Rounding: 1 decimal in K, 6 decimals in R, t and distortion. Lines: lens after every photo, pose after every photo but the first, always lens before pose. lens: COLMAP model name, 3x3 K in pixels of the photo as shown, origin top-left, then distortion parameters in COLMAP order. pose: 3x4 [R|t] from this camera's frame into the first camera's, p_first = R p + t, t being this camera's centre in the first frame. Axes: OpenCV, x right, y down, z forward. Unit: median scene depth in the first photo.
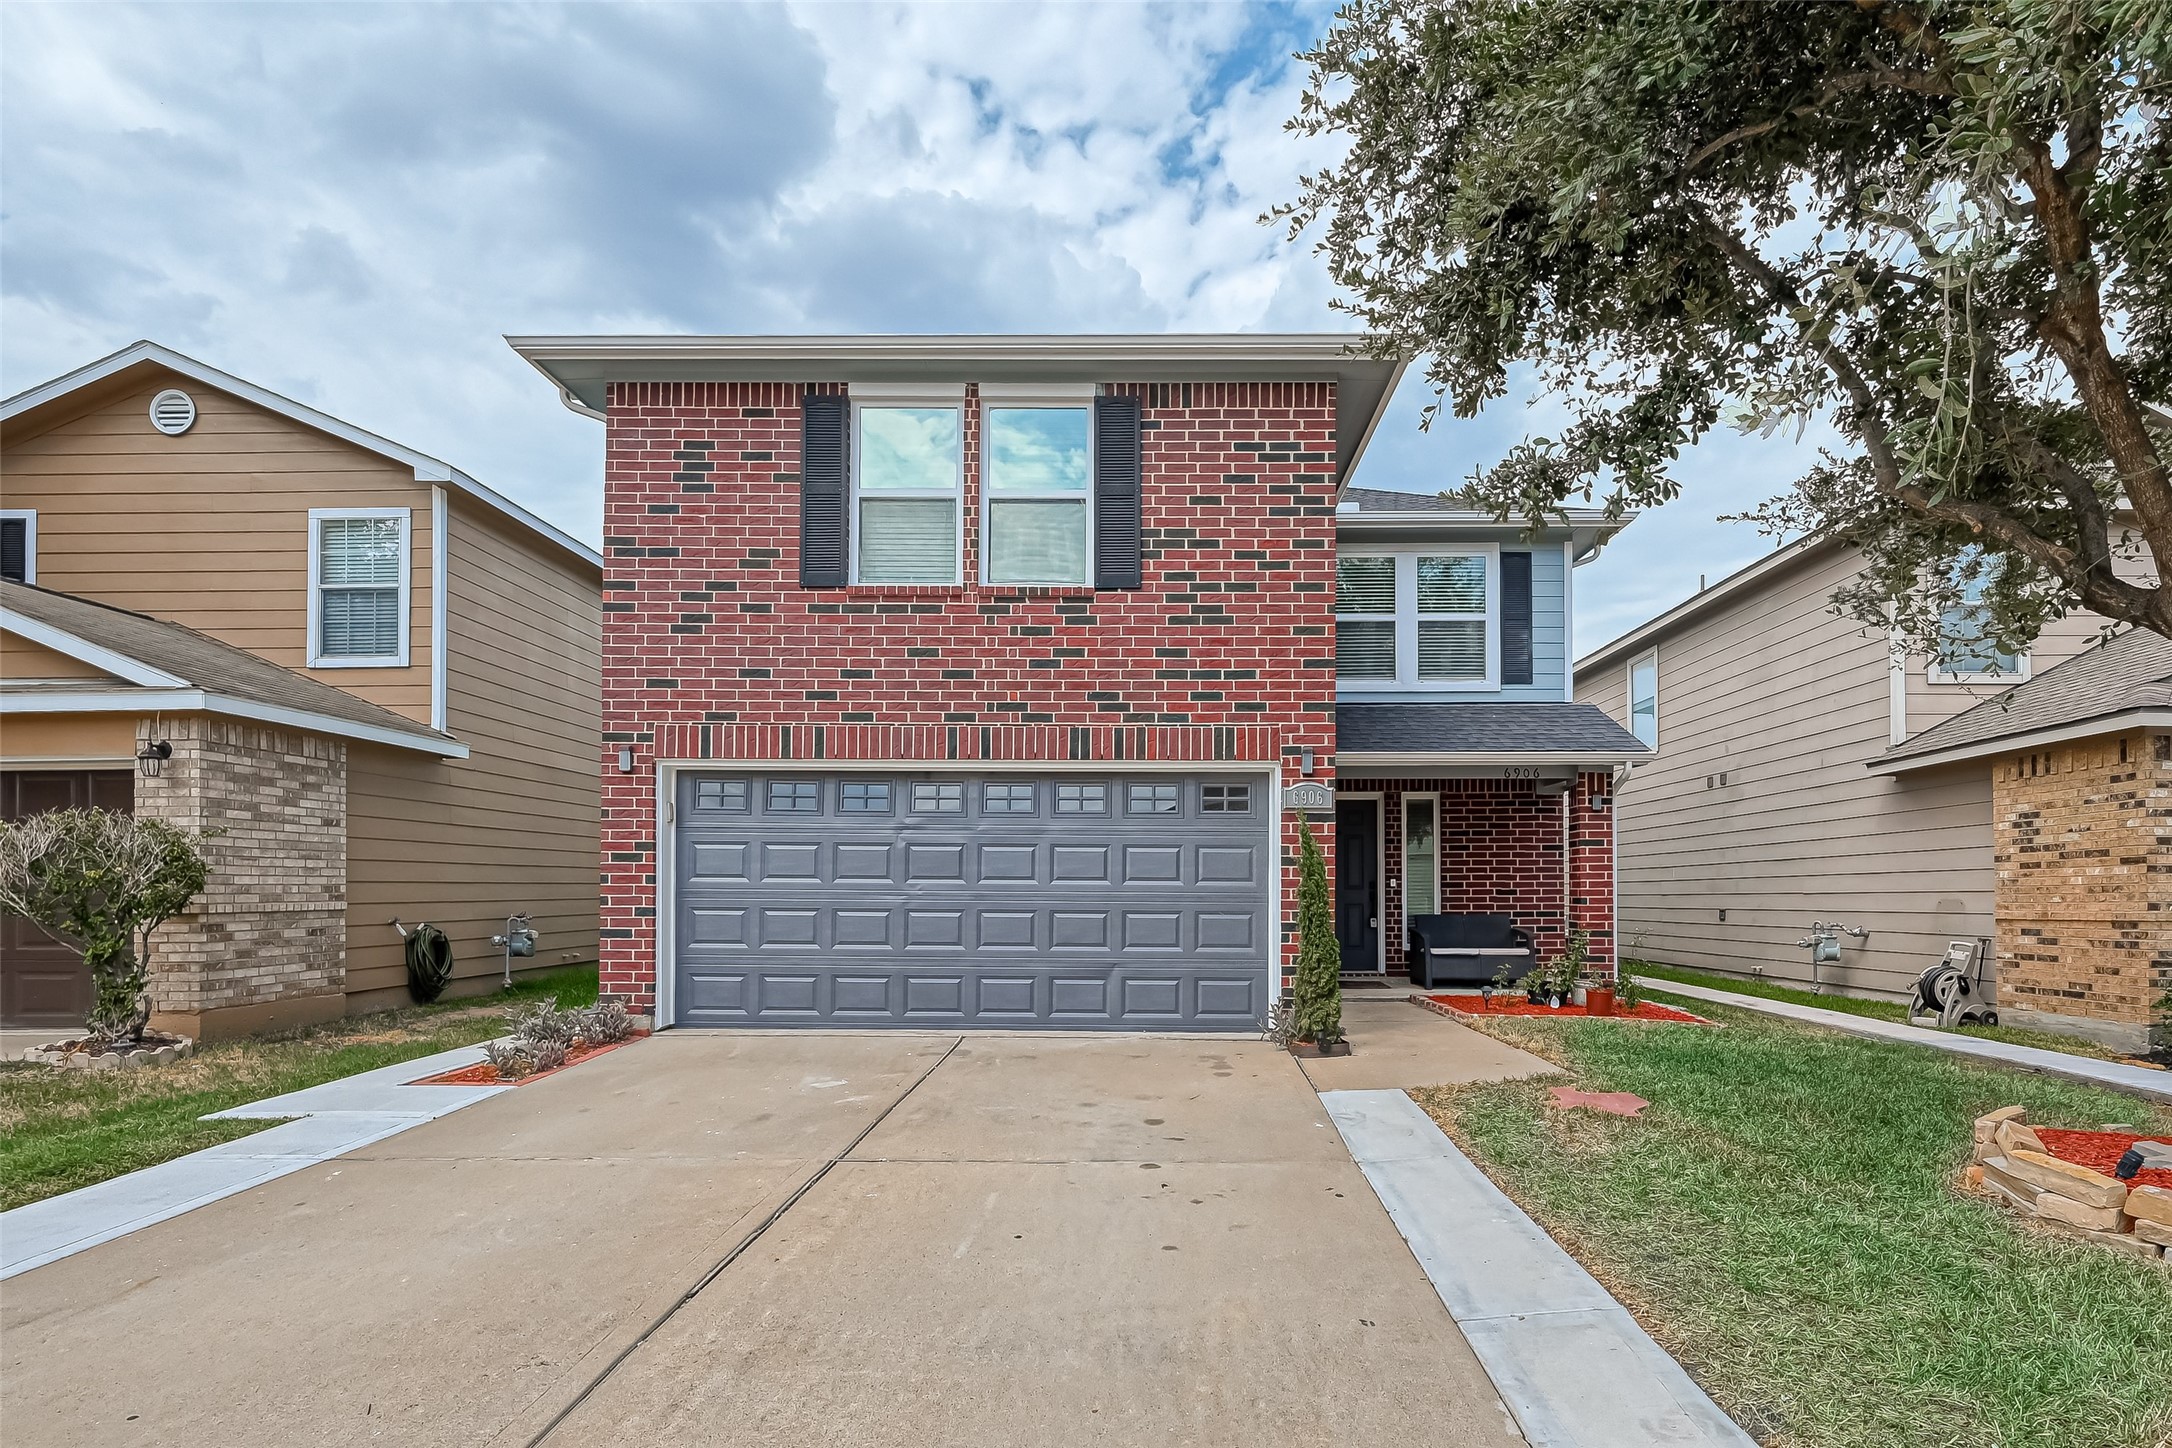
lens RADIAL K [[882.1, 0, 1071.8], [0, 882.1, 720.0], [0, 0, 1]] dist [-0.001515, 0.000718]
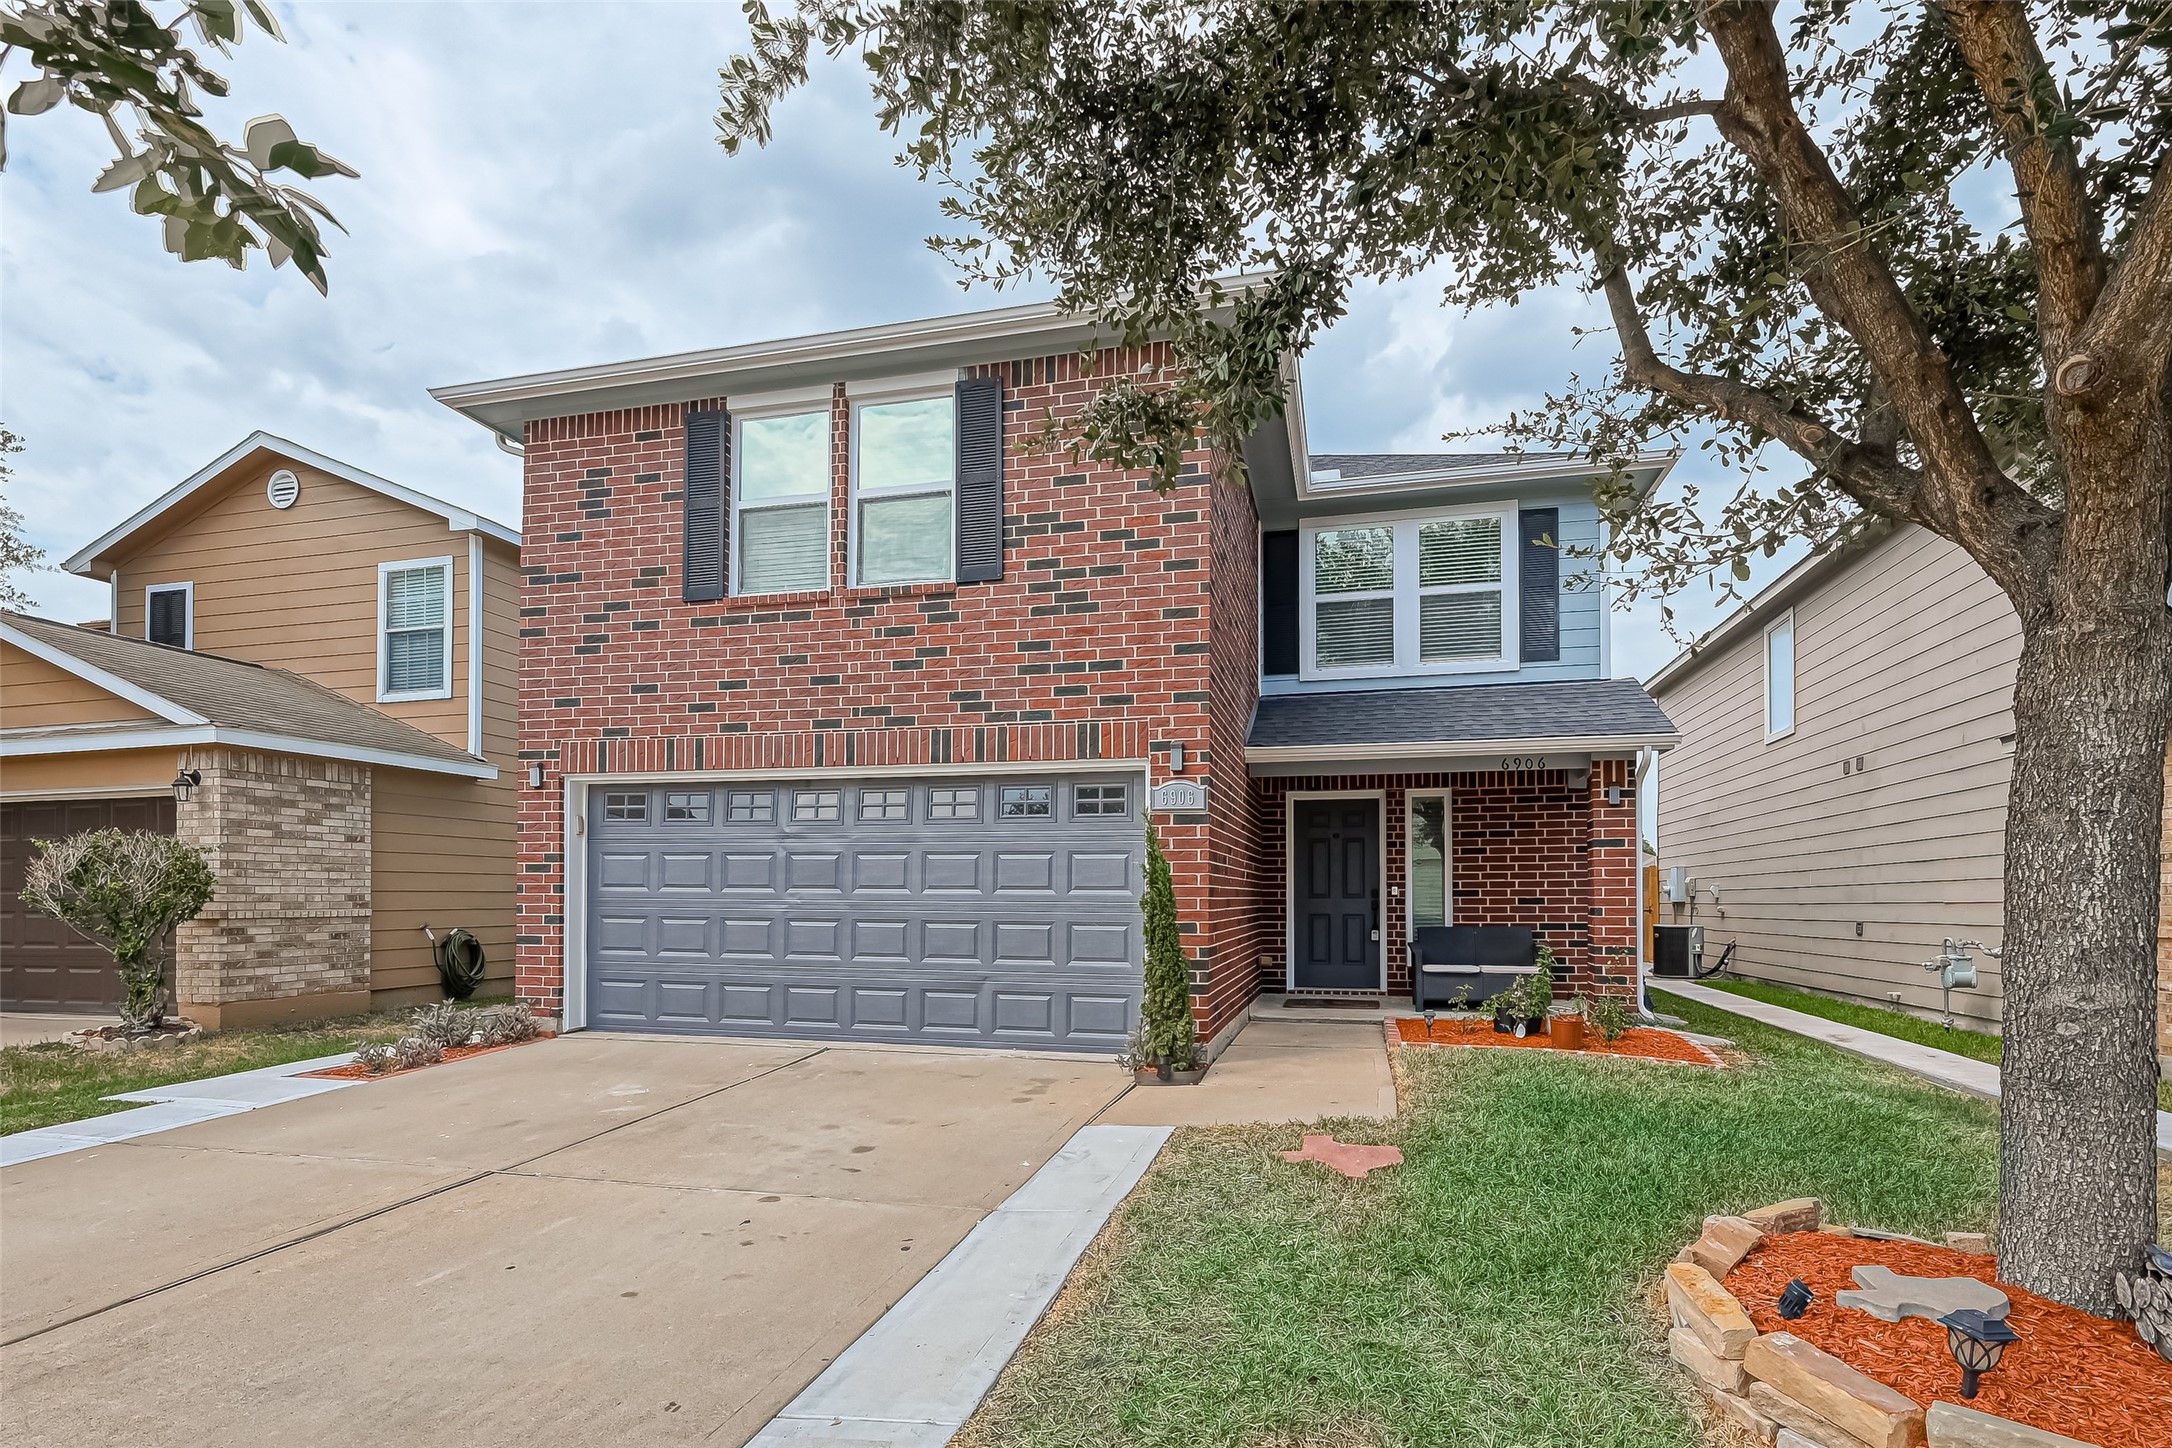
lens RADIAL K [[882.1, 0, 1089.1], [0, 882.1, 731.5], [0, 0, 1]] dist [-0.001515, 0.000718]
pose [[0.979529, -0.037147, -0.197846, 0.344362], [0.038128, 0.999272, 0.001147, 0.015114], [0.197659, -0.008667, 0.980232, 0.090930]]
